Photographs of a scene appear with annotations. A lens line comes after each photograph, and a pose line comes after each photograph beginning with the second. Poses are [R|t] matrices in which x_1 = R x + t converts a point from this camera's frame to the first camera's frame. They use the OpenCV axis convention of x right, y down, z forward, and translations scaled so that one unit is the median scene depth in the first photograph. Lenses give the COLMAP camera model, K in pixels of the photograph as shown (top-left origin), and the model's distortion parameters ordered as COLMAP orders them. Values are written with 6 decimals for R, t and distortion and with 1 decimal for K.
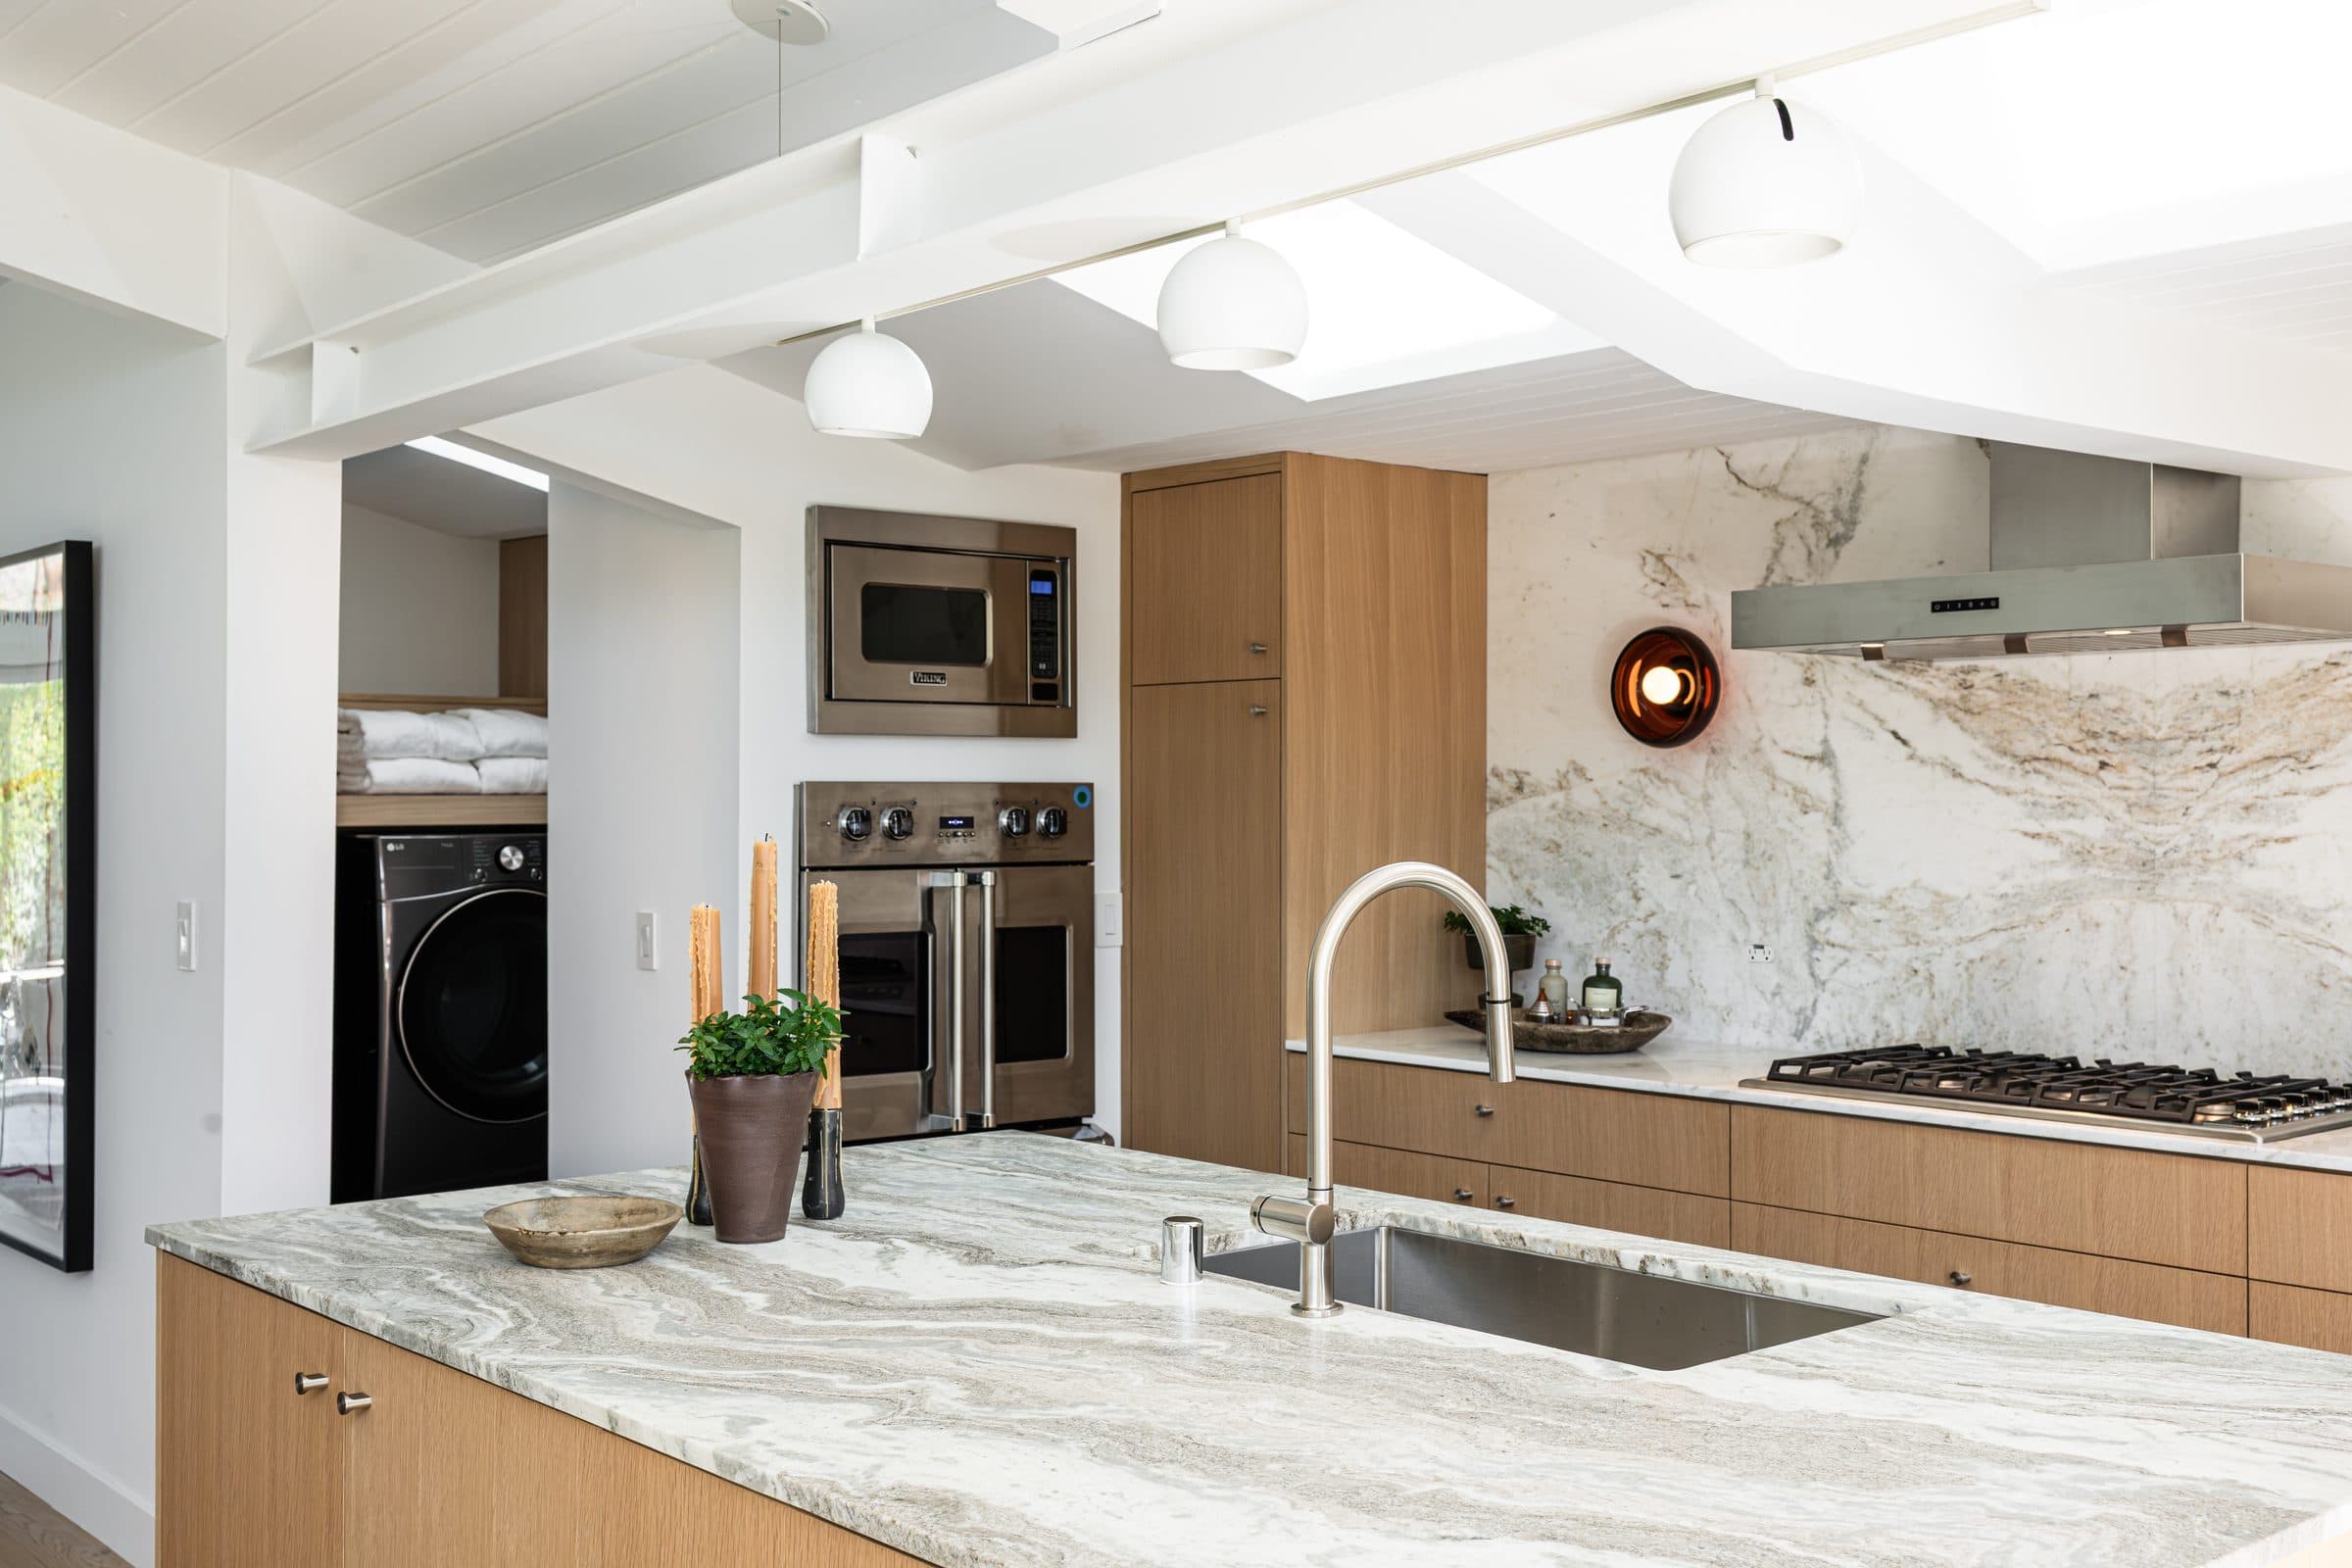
lens RADIAL K [[2449.7, 0, 1176.0], [0, 2449.7, 784.0], [0, 0, 1]] dist [0.006653, -0.015677]
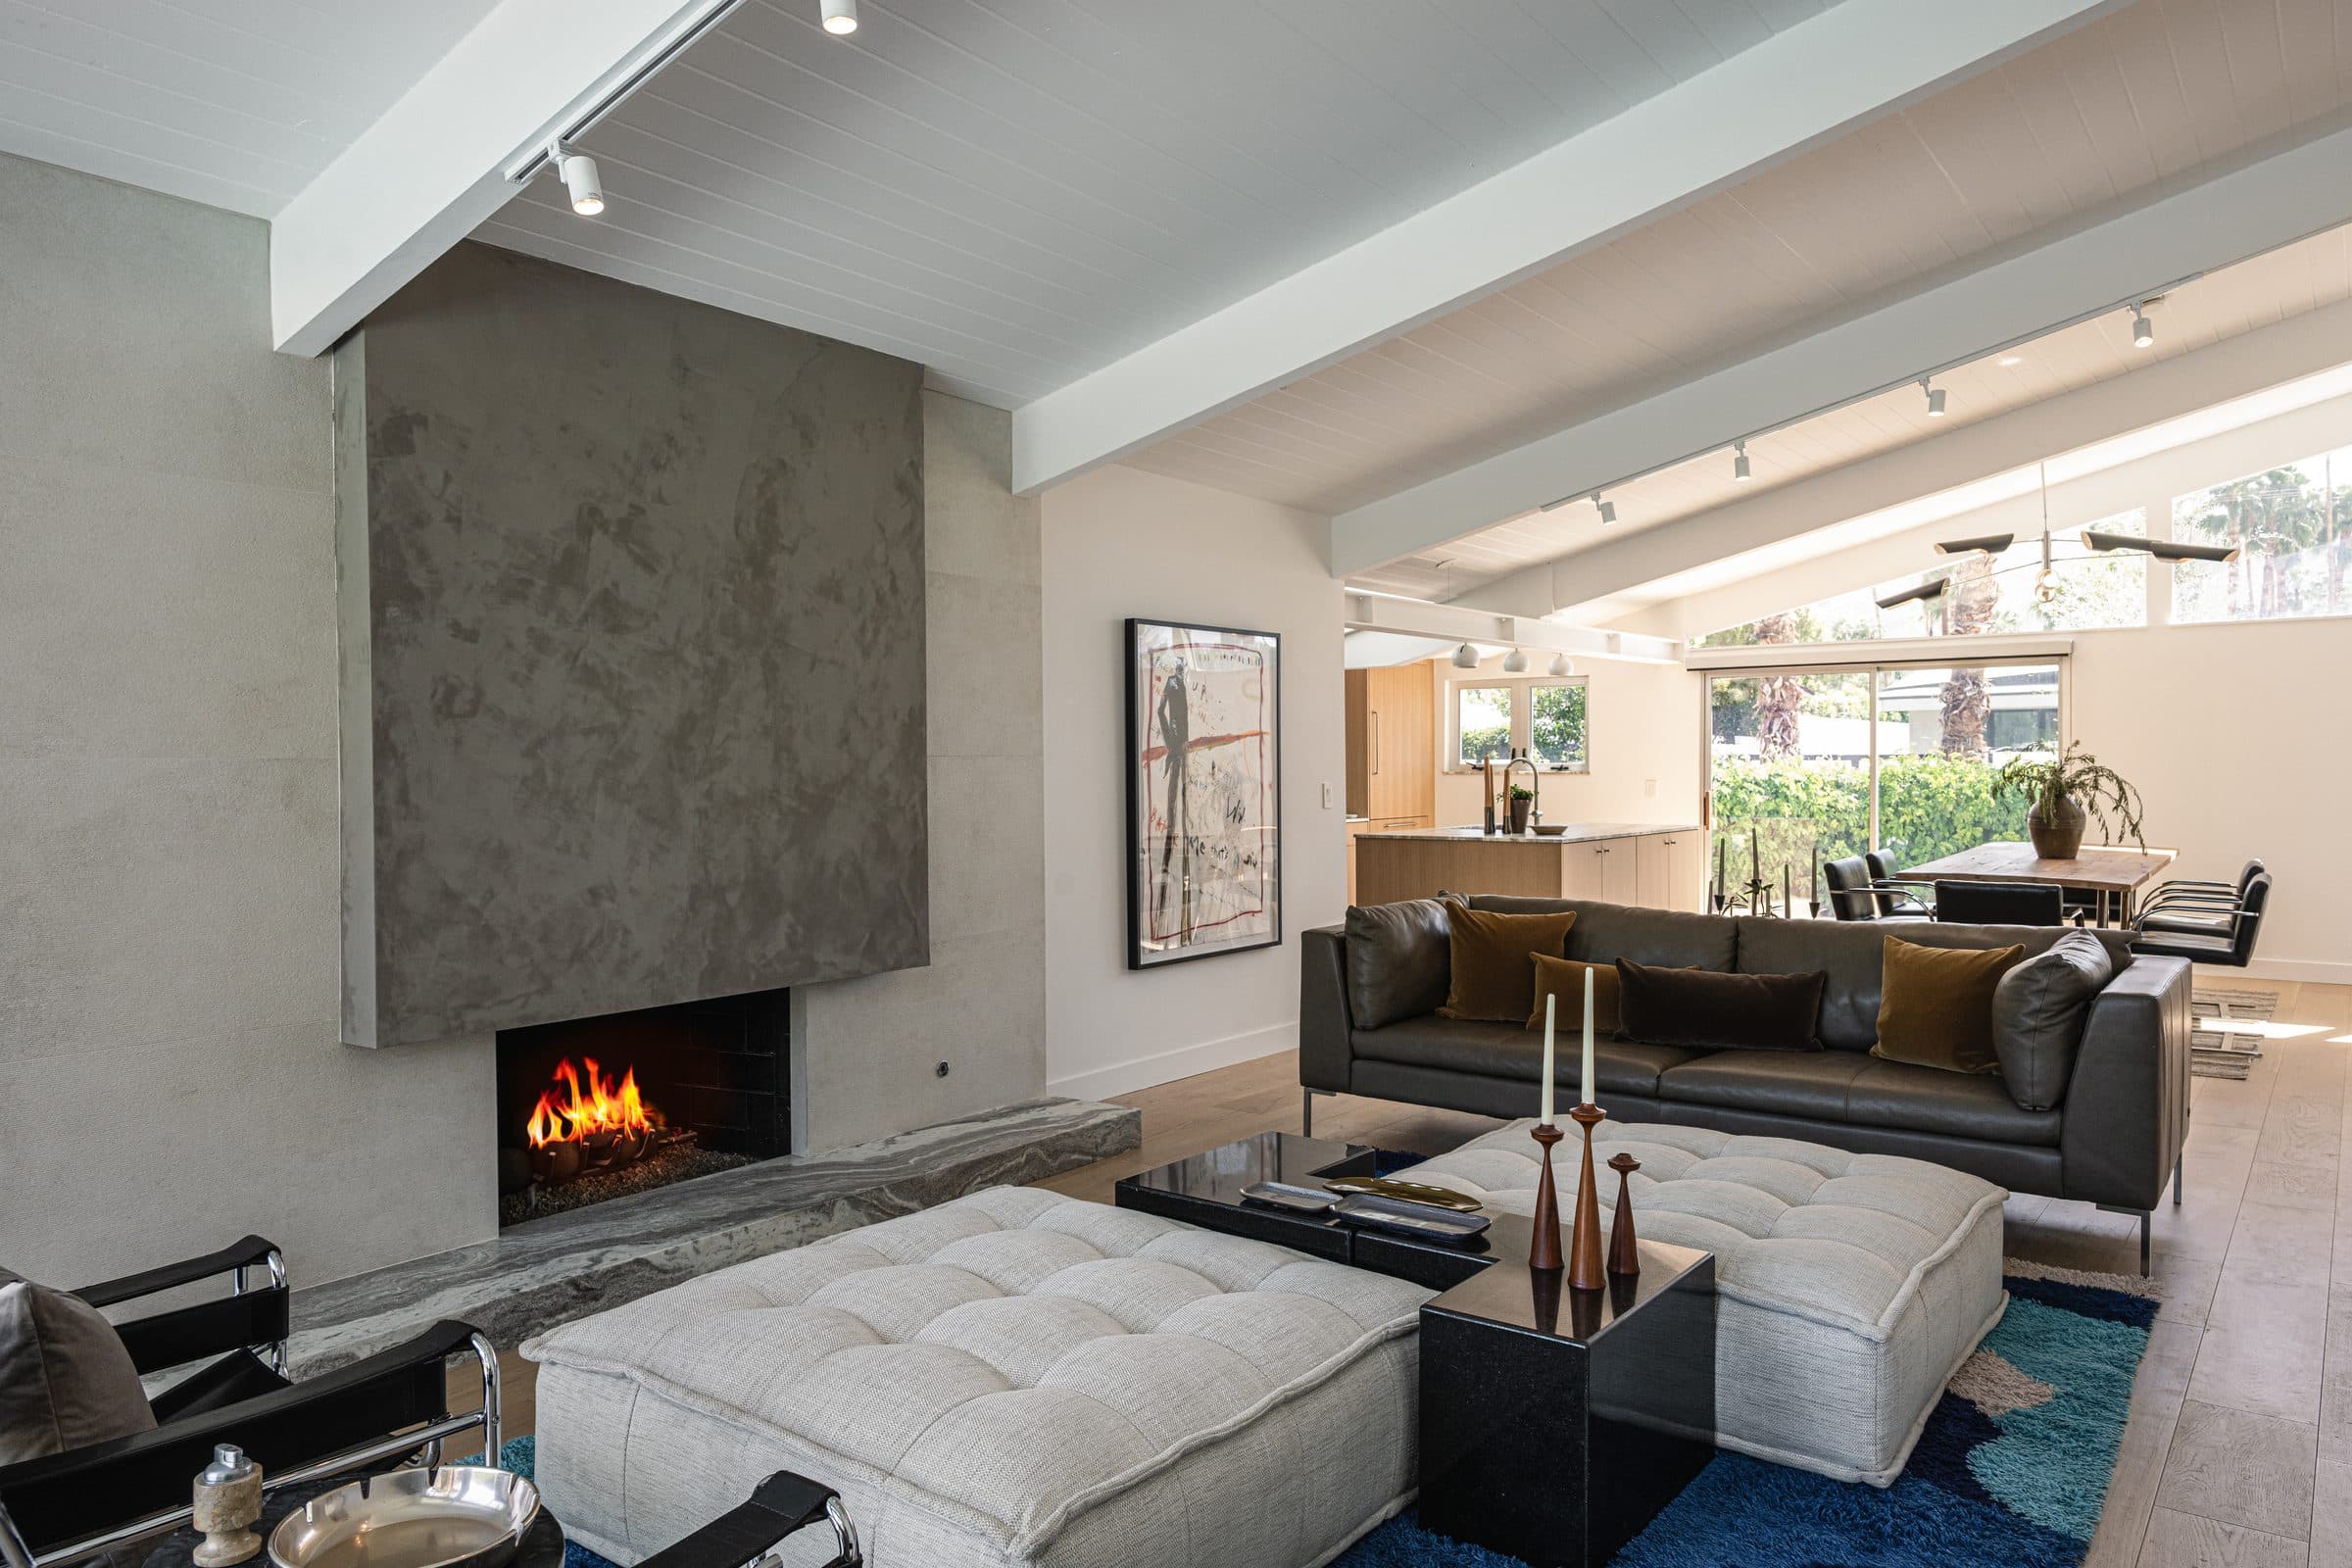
lens RADIAL K [[1538.5, 0, 1176.0], [0, 1538.5, 784.0], [0, 0, 1]] dist [-0.010215, 0.000629]
pose [[-0.199346, -0.007481, 0.979901, -1.824300], [0.005838, 0.999944, 0.008822, 0.029058], [-0.979912, 0.007479, -0.199291, 1.351538]]
